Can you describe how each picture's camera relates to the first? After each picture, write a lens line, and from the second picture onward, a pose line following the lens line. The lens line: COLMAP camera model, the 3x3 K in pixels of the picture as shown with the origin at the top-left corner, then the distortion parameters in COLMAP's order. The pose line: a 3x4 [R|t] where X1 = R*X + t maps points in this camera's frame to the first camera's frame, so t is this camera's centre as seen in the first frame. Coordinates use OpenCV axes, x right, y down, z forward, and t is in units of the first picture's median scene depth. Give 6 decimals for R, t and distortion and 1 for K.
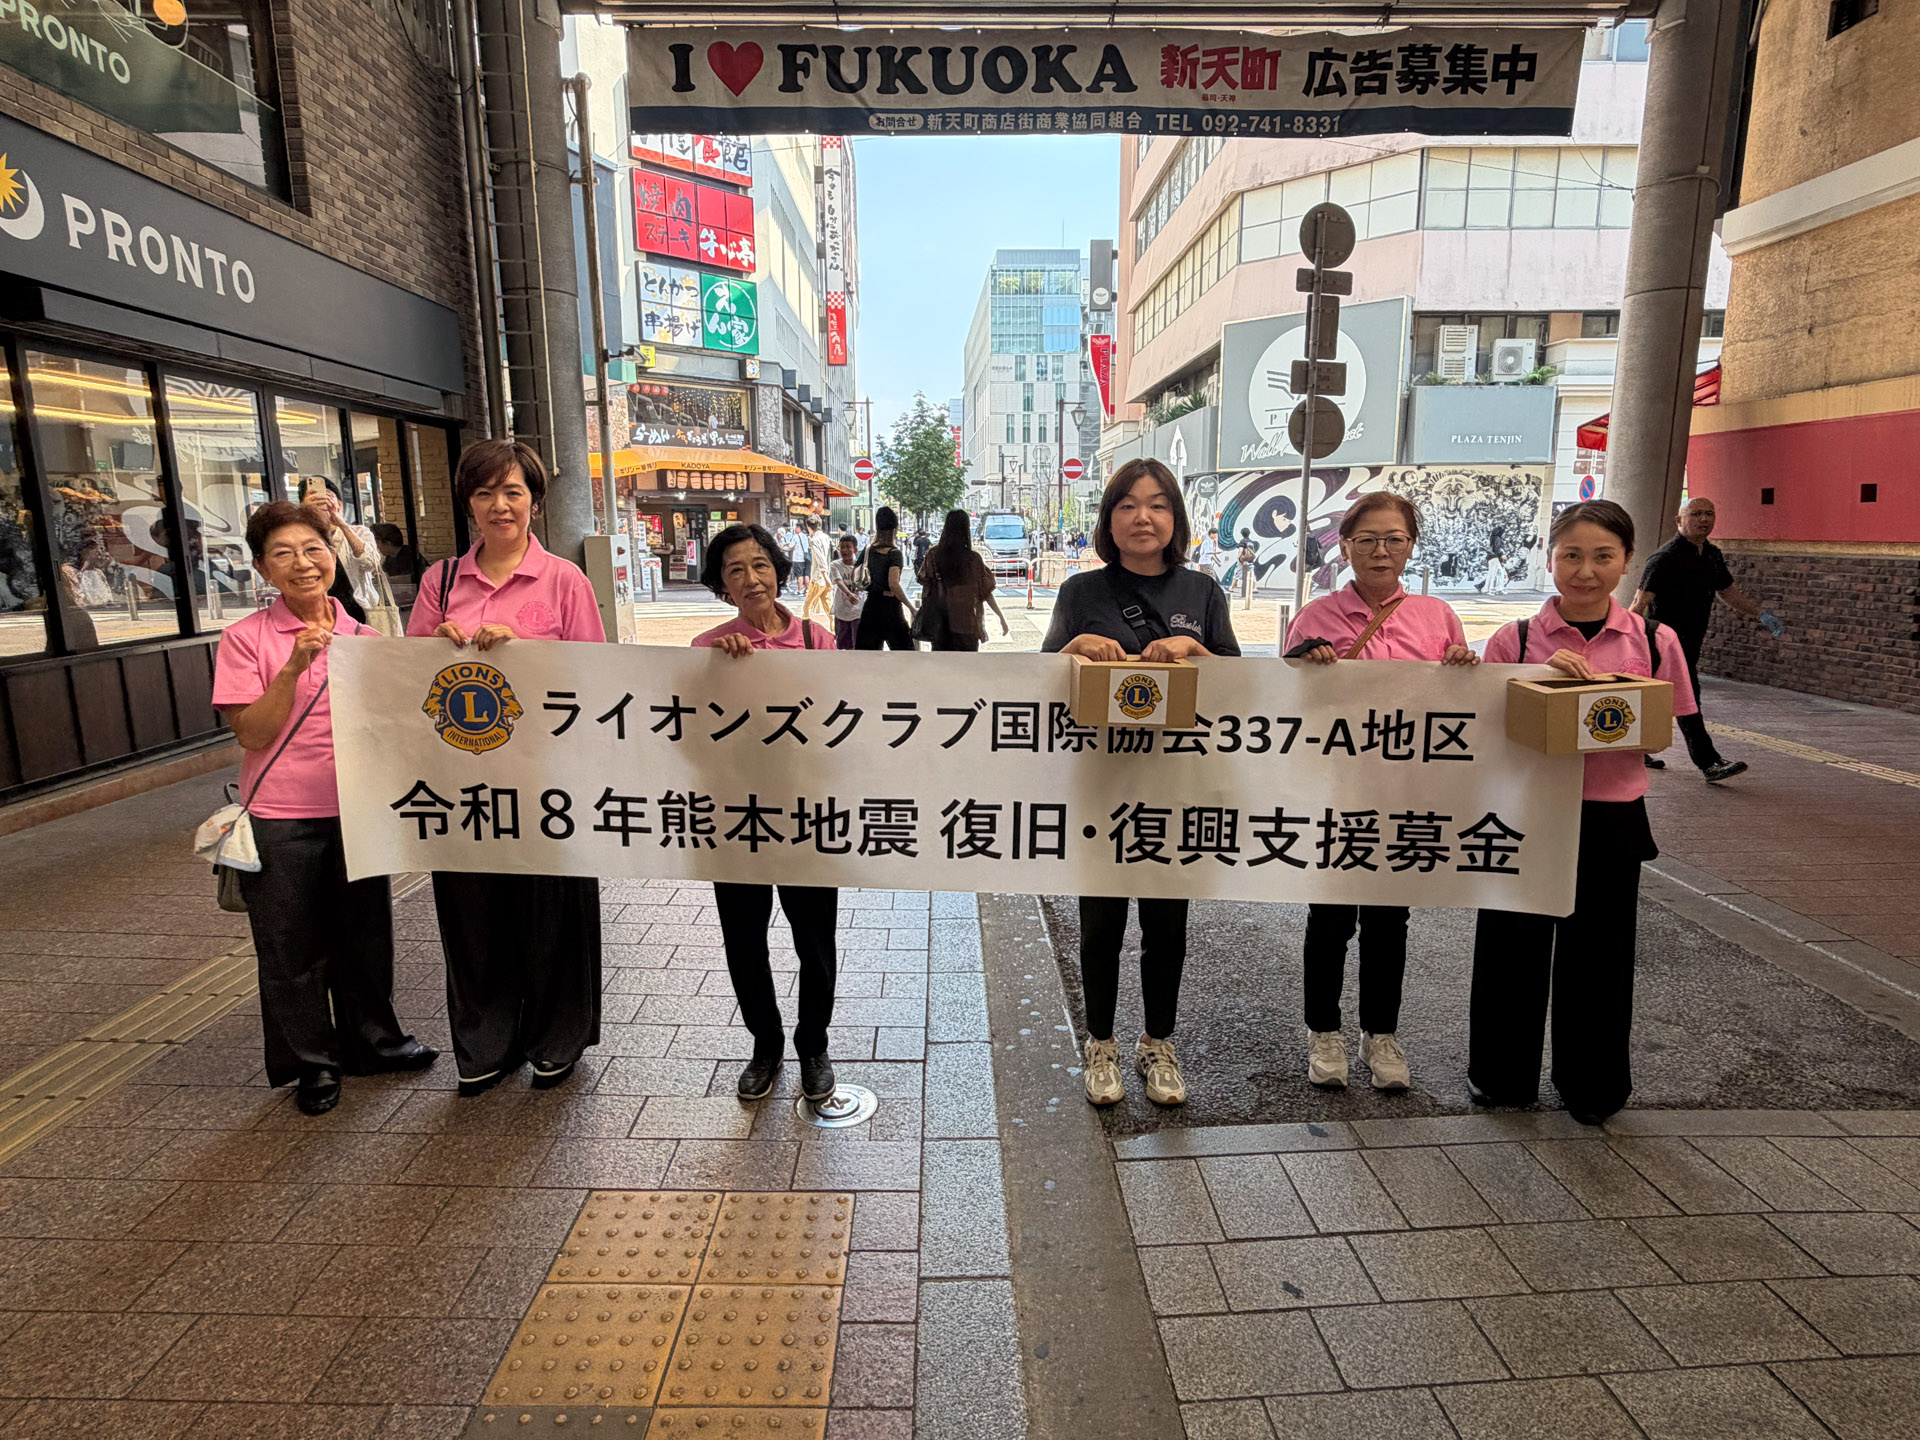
lens RADIAL K [[1043.5, 0, 960.2], [0, 1043.5, 721.6], [0, 0, 1]] dist [0.001097, -0.000286]
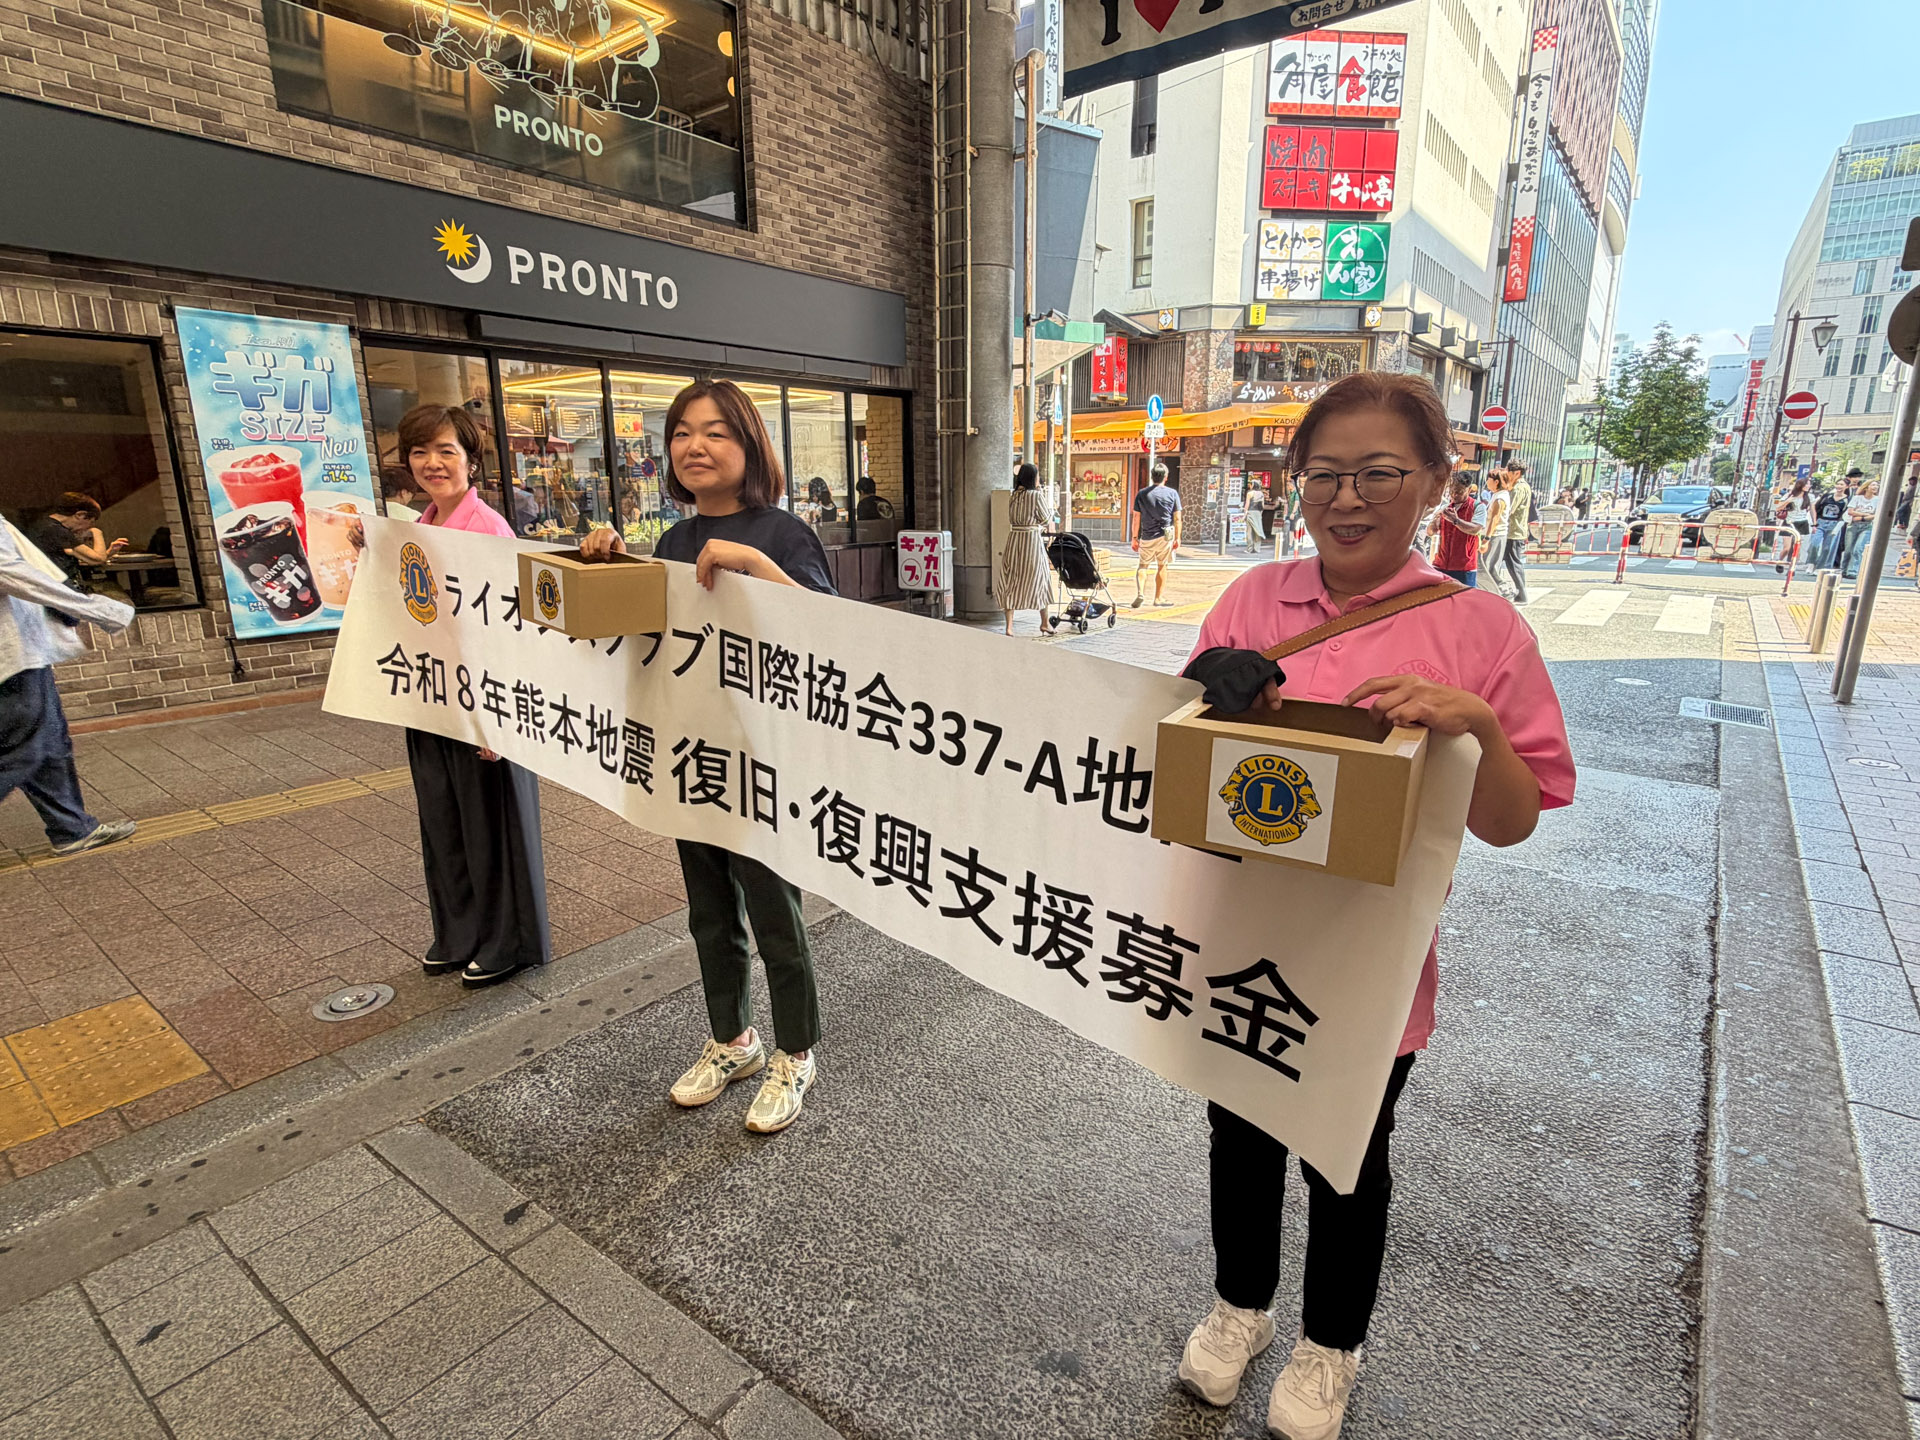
lens RADIAL K [[972.9, 0, 960.5], [0, 972.9, 719.3], [0, 0, 1]] dist [0.001472, -0.000601]
pose [[0.781781, 0.145970, -0.606227, 0.281592], [-0.113862, 0.989286, 0.091370, -0.028517], [0.613069, -0.002405, 0.790026, 0.168803]]
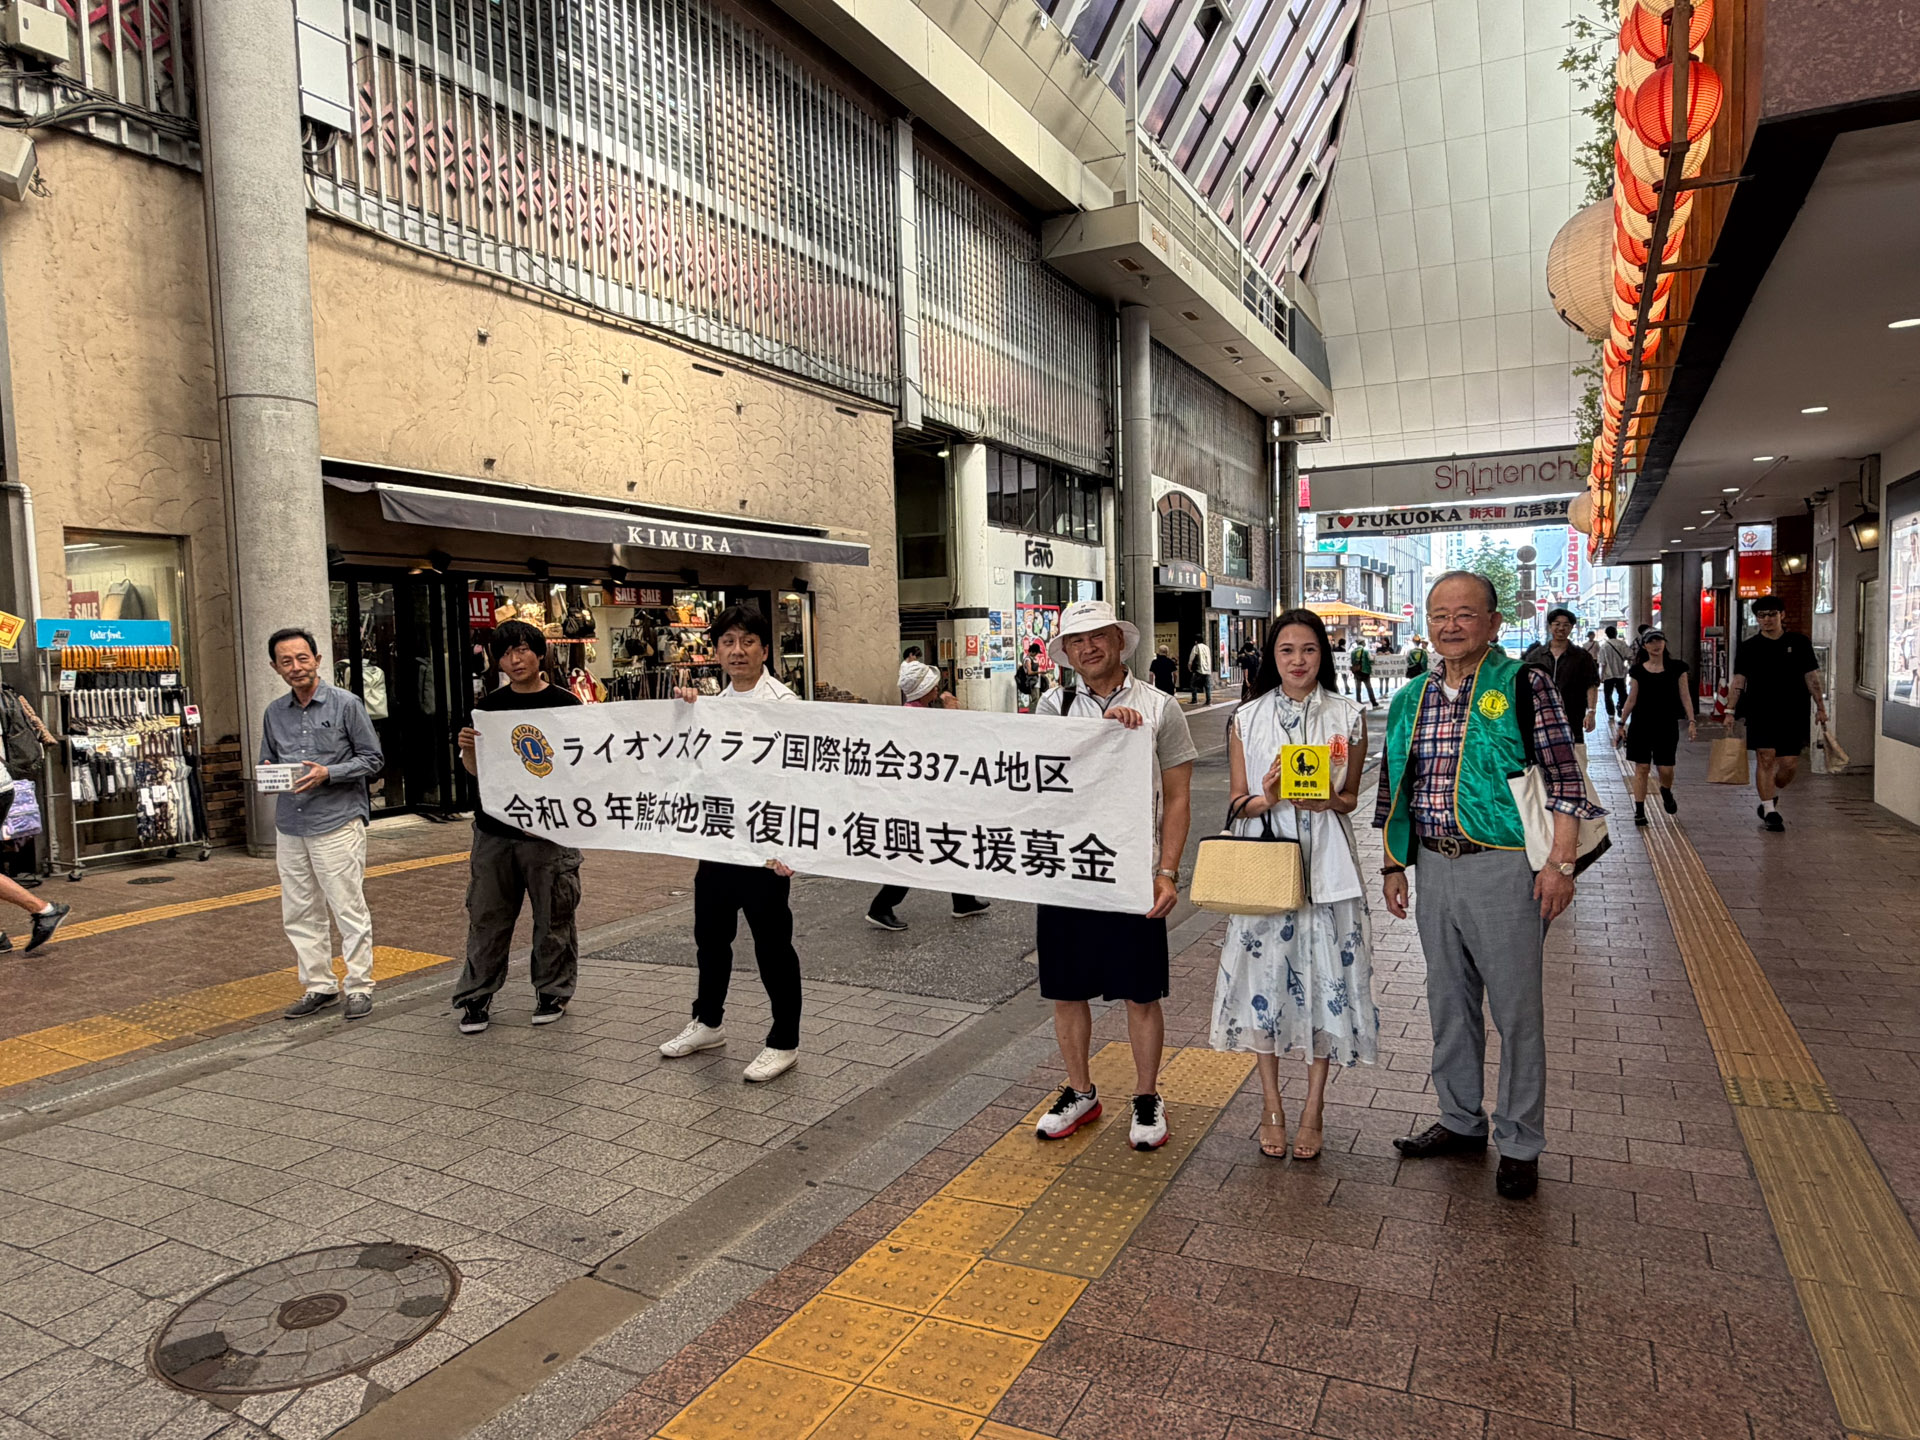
lens RADIAL K [[1227.6, 0, 958.4], [0, 1227.6, 726.8], [0, 0, 1]] dist [0.000276, 0.002345]
pose [[0.884154, 0.010721, -0.467072, 0.607250], [-0.065622, 0.992676, -0.101434, 0.621077], [0.462564, 0.120333, 0.878382, -3.341065]]
